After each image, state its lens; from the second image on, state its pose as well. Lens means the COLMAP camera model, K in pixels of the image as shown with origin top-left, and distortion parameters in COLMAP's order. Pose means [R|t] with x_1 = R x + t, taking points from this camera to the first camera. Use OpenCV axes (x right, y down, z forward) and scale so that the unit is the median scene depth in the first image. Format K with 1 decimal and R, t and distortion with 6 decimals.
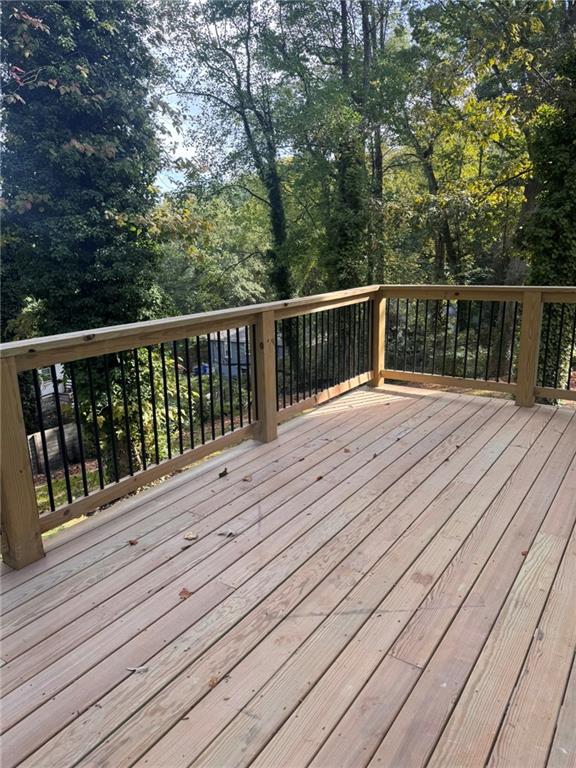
lens RADIAL K [[536.2, 0, 288.0], [0, 536.2, 384.0], [0, 0, 1]] dist [0.086288, -0.117772]
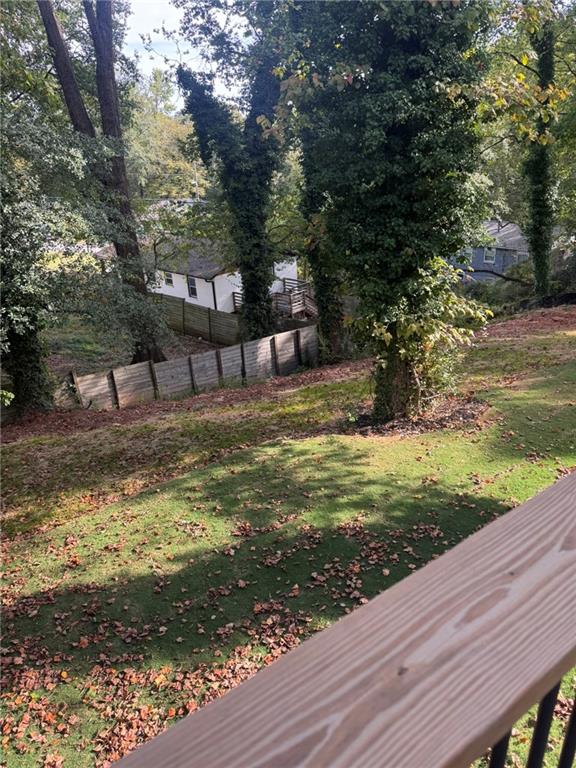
lens RADIAL K [[536.2, 0, 288.0], [0, 536.2, 384.0], [0, 0, 1]] dist [0.086288, -0.117772]
pose [[0.945371, 0.111393, -0.306376, -0.225553], [-0.054217, 0.980445, 0.189179, -0.018640], [0.321458, -0.162234, 0.932923, 0.095264]]
